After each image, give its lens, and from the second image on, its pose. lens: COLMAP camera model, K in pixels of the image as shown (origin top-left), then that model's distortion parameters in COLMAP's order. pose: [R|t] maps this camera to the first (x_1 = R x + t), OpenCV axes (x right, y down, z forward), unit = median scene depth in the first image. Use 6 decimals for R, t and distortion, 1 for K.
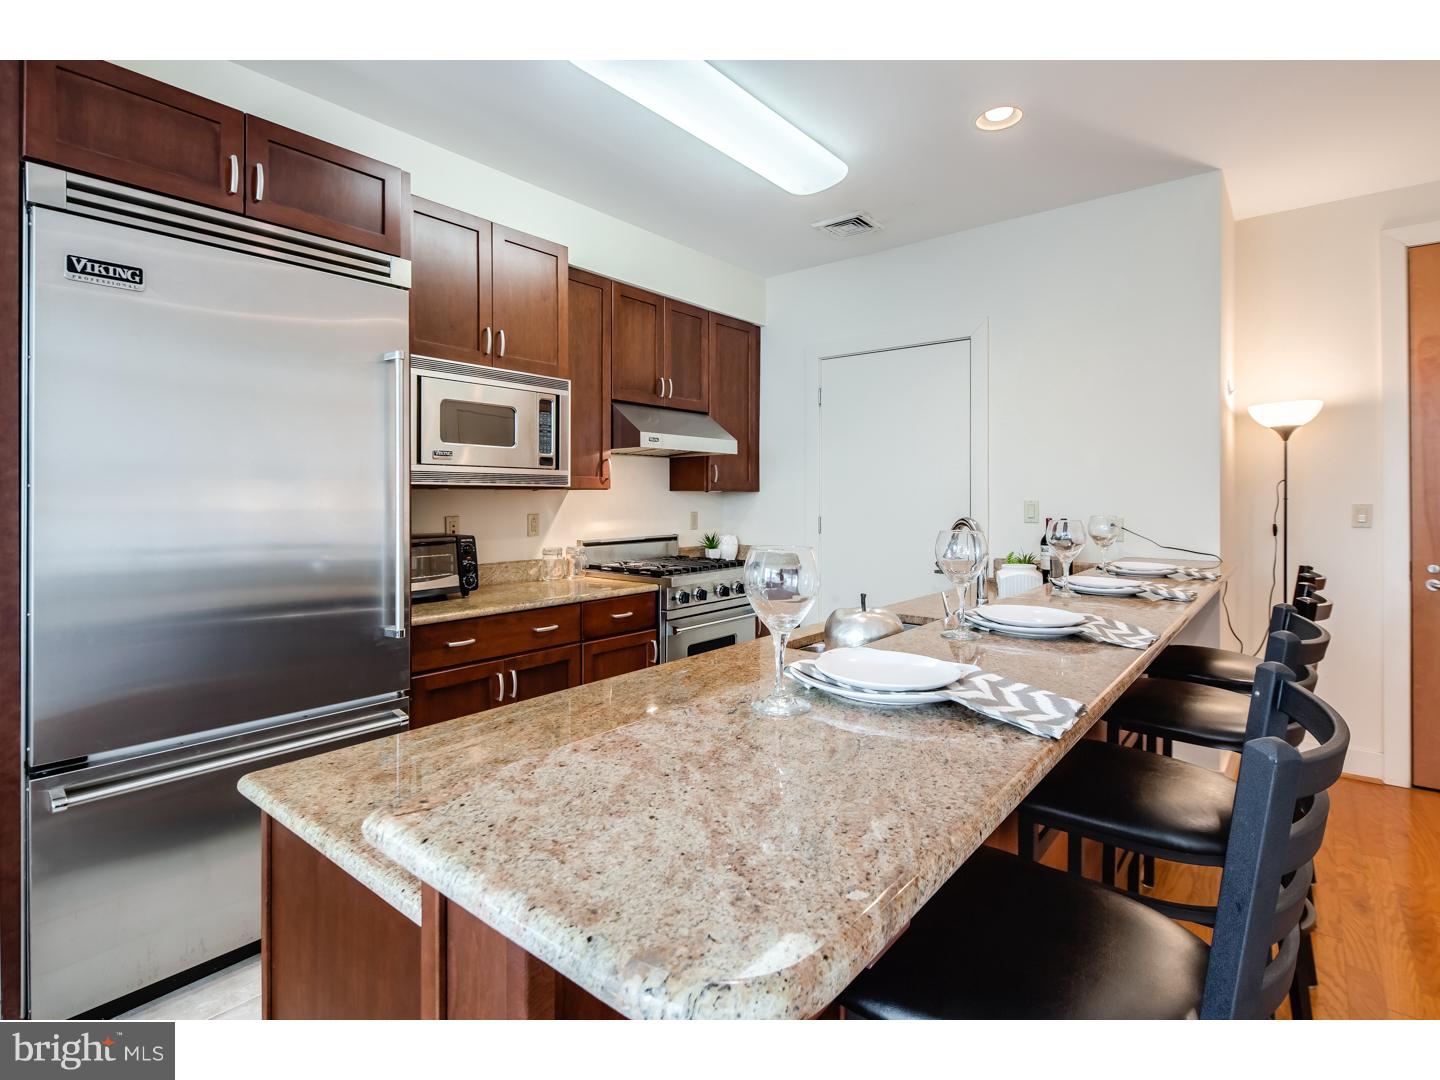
lens RADIAL K [[707.3, 0, 718.4], [0, 707.3, 499.5], [0, 0, 1]] dist [0.006239, -0.002616]
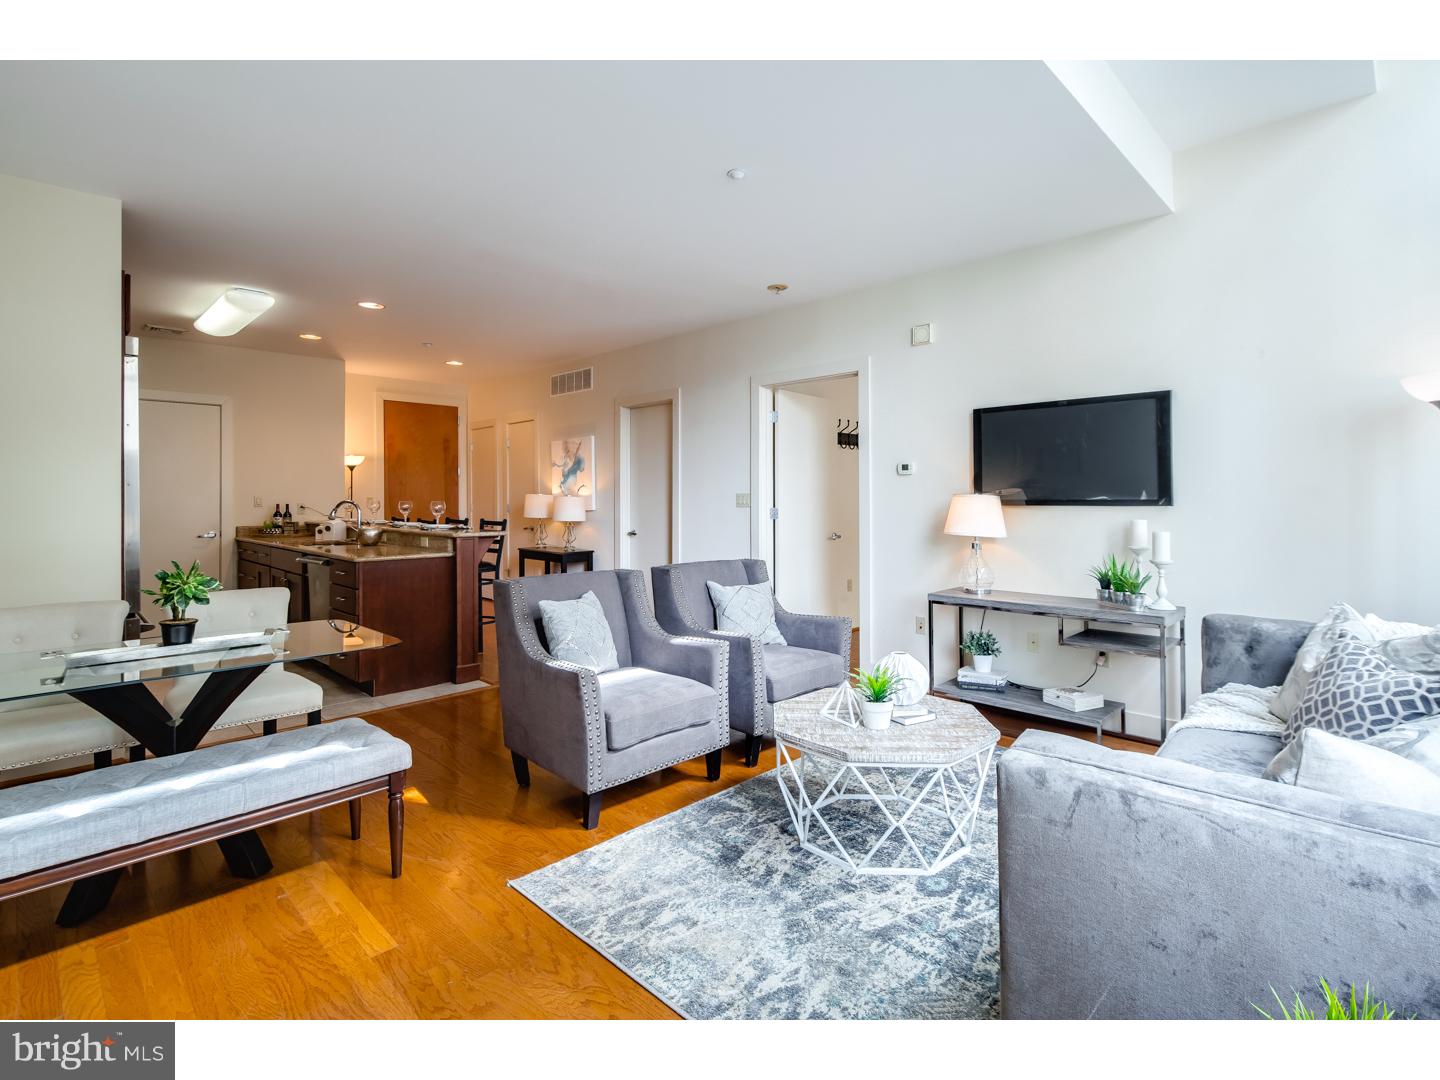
lens RADIAL K [[707.3, 0, 729.4], [0, 707.3, 494.5], [0, 0, 1]] dist [0.006239, -0.002616]
pose [[0.097559, 0.004863, 0.995218, -1.603120], [0.003443, 0.999980, -0.005224, 0.015541], [-0.995224, 0.003936, 0.097540, -0.561346]]
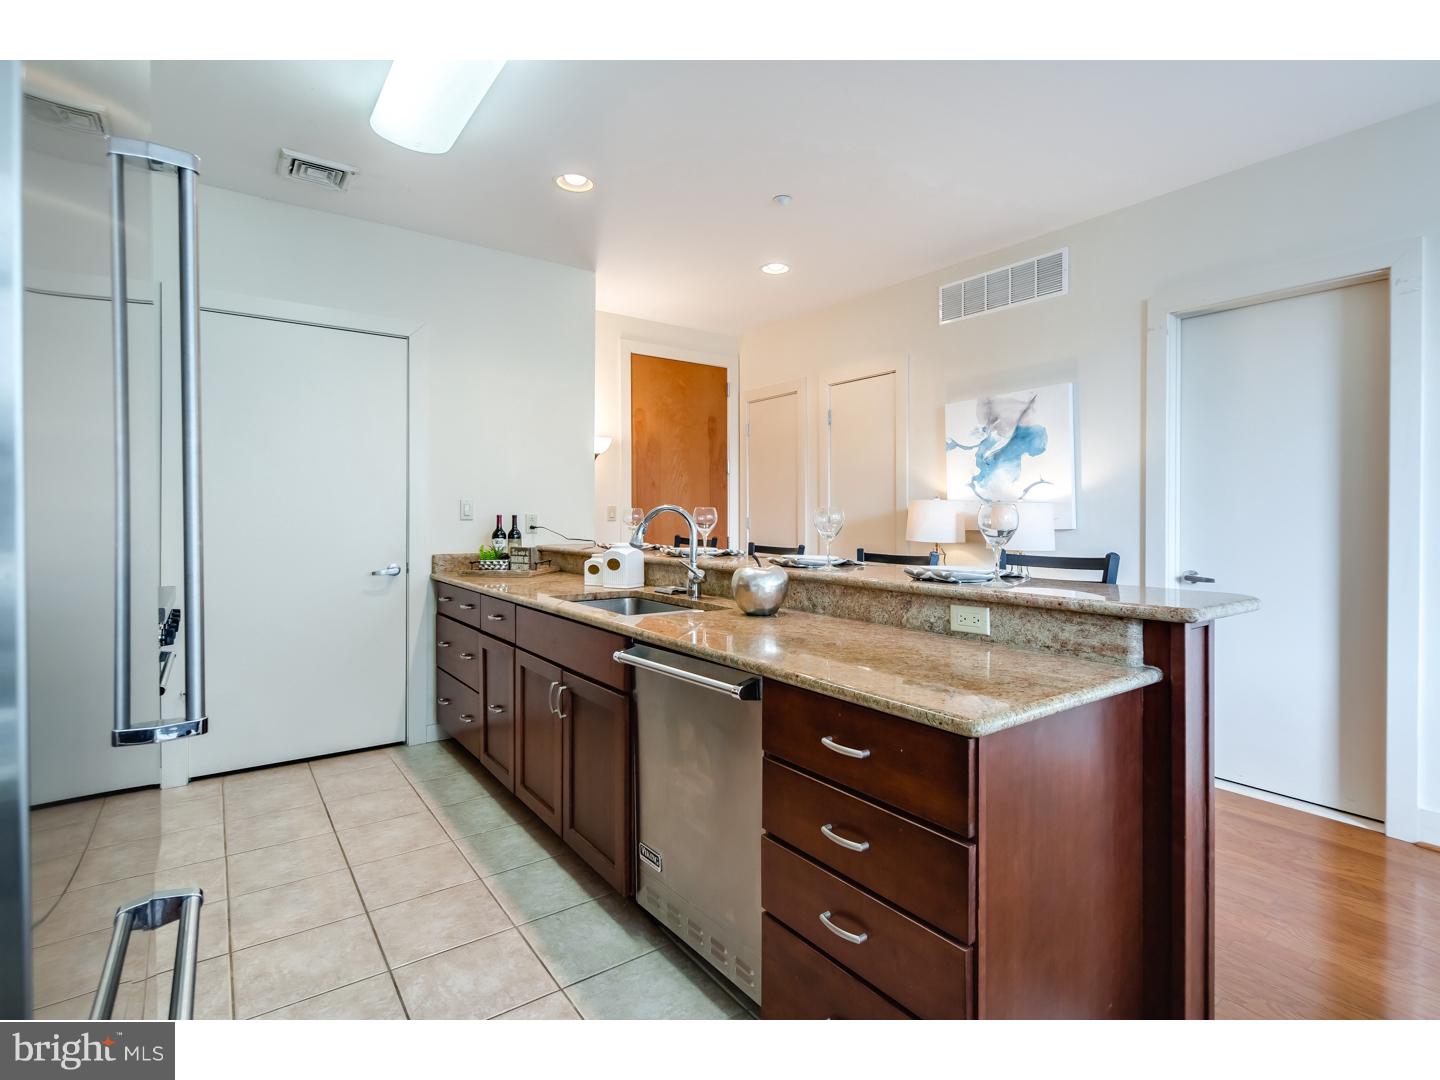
lens RADIAL K [[707.3, 0, 729.2], [0, 707.3, 514.3], [0, 0, 1]] dist [0.006239, -0.002616]
pose [[0.255016, 0.001046, 0.966936, -0.615304], [0.001770, 0.999997, -0.001548, 0.030257], [-0.966935, 0.002107, 0.255013, 0.371326]]
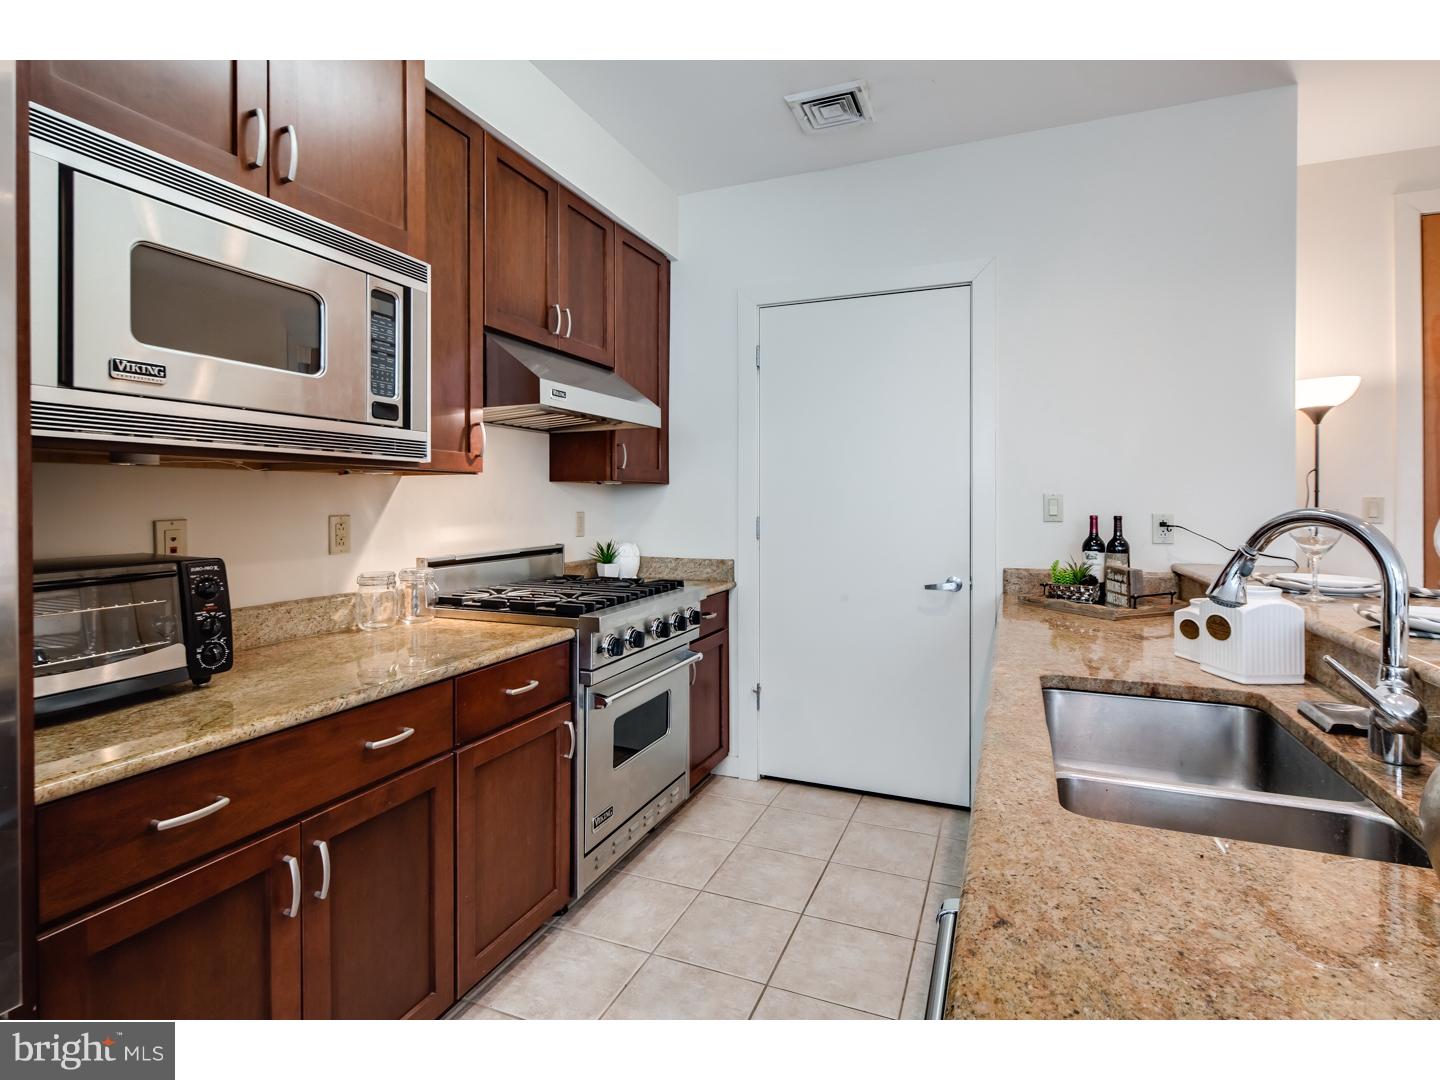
lens RADIAL K [[707.3, 0, 730.4], [0, 707.3, 503.5], [0, 0, 1]] dist [0.006239, -0.002616]
pose [[0.954170, -0.001746, 0.299259, -0.154388], [0.002005, 0.999998, -0.000559, 0.014125], [-0.299258, 0.001133, 0.954172, 0.420803]]
